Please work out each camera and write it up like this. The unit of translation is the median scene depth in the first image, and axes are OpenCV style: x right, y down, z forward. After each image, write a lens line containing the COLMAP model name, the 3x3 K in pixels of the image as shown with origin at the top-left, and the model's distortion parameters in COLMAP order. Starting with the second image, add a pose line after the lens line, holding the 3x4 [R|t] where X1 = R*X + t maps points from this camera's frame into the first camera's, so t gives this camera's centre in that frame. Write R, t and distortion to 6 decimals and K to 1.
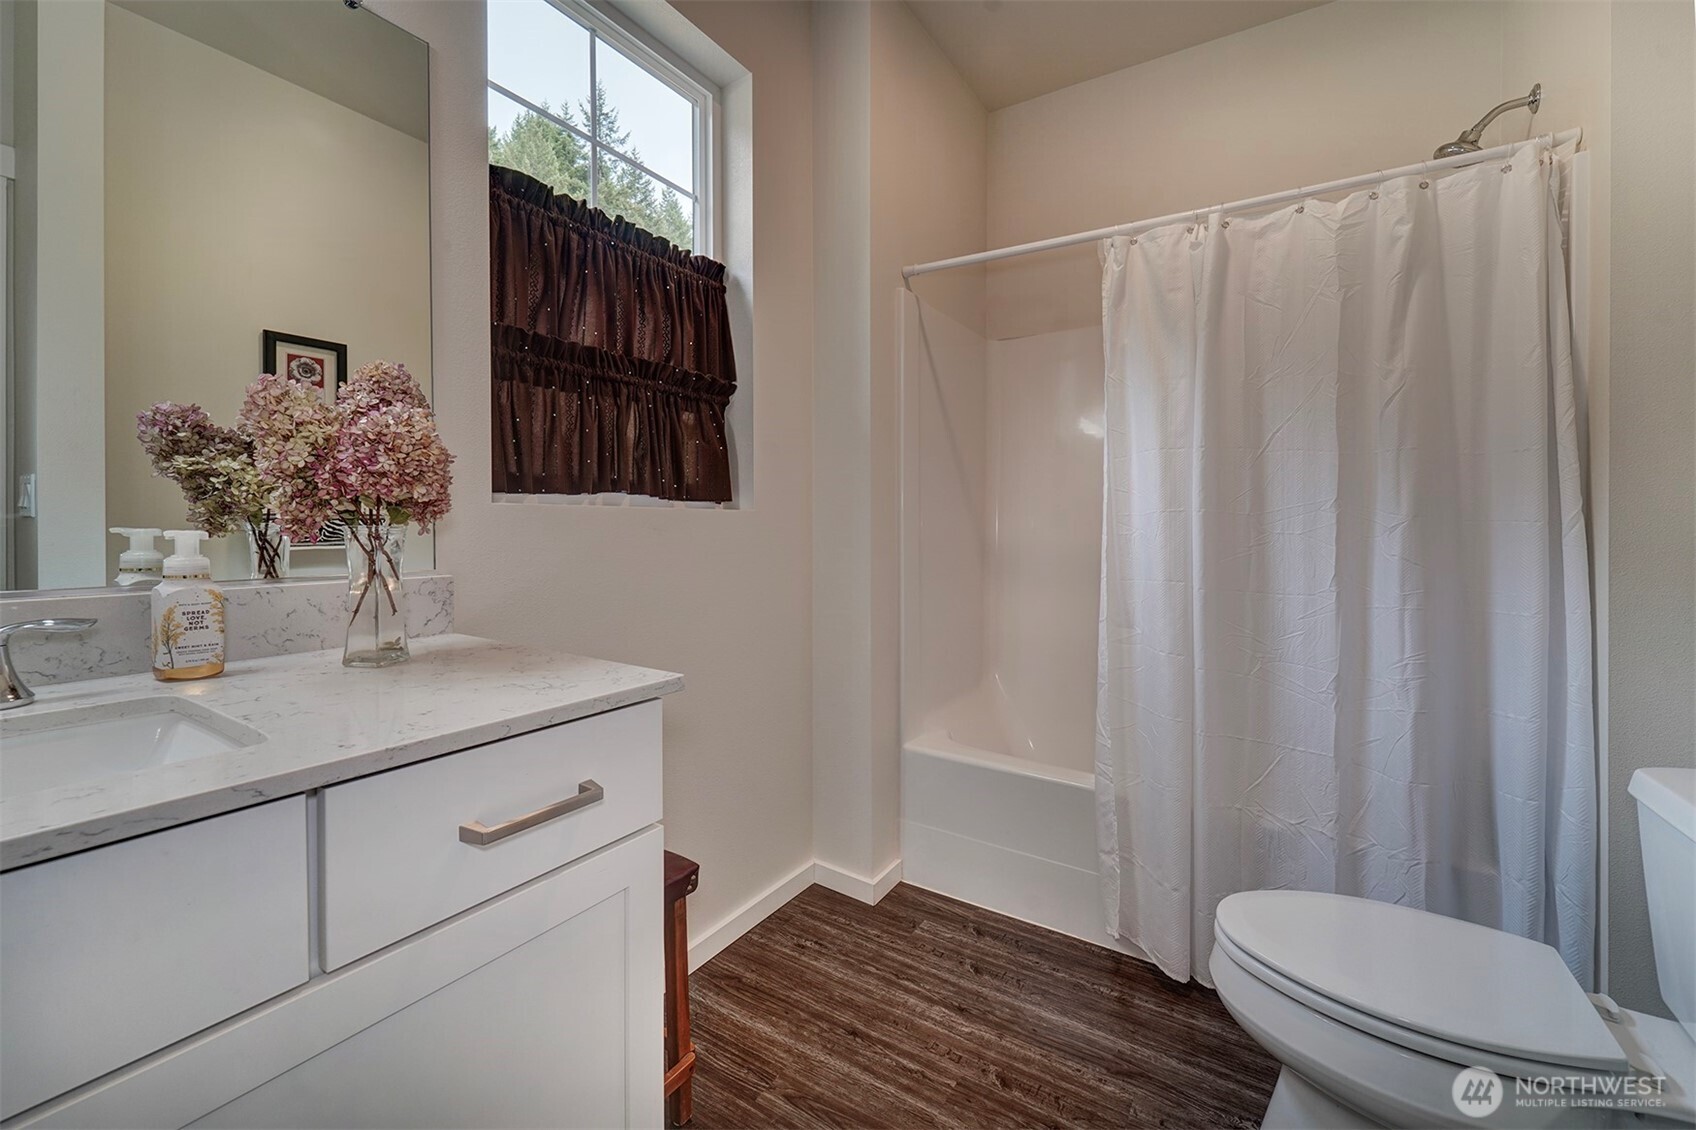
lens RADIAL K [[662.7, 0, 848.0], [0, 662.7, 500.6], [0, 0, 1]] dist [0.000133, -0.000237]
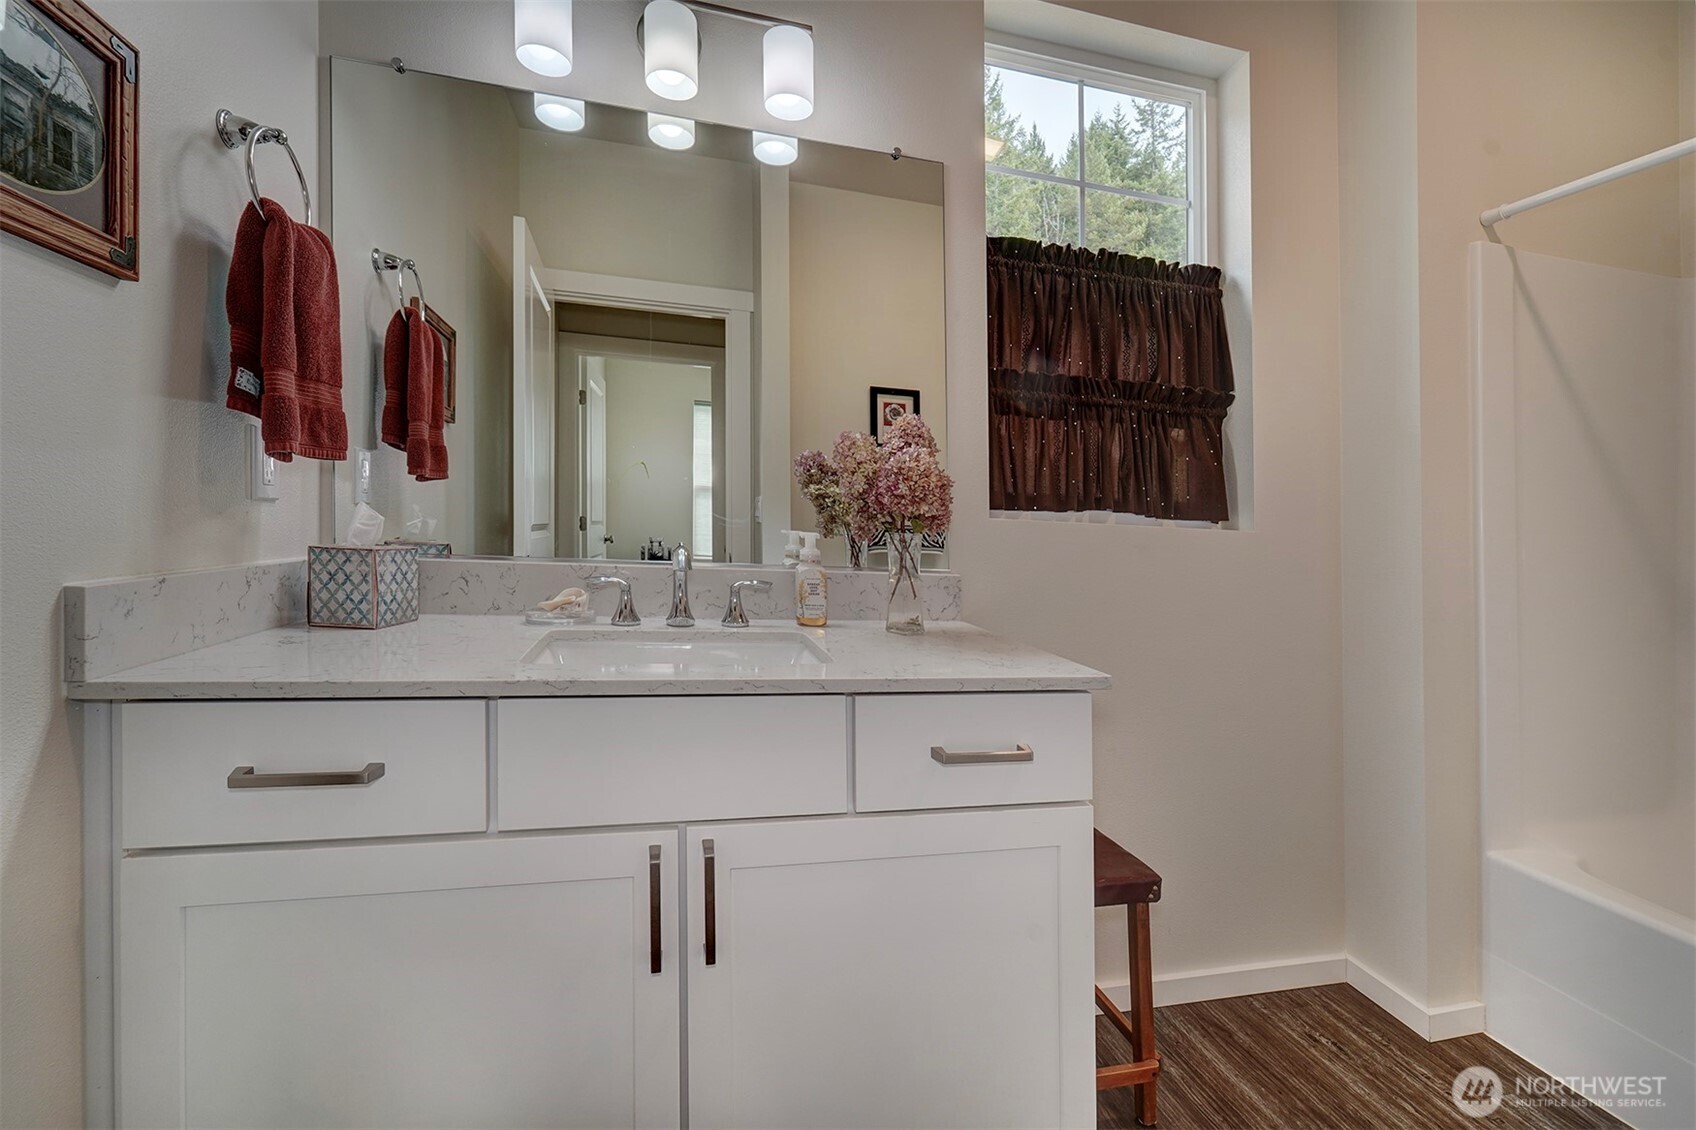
lens RADIAL K [[671.9, 0, 834.3], [0, 671.9, 553.2], [0, 0, 1]] dist [-0.001377, -0.000244]
pose [[0.707716, 0.053190, -0.704492, 0.120664], [-0.015685, 0.998099, 0.059601, -0.001435], [0.706322, -0.031131, 0.707205, -0.068183]]
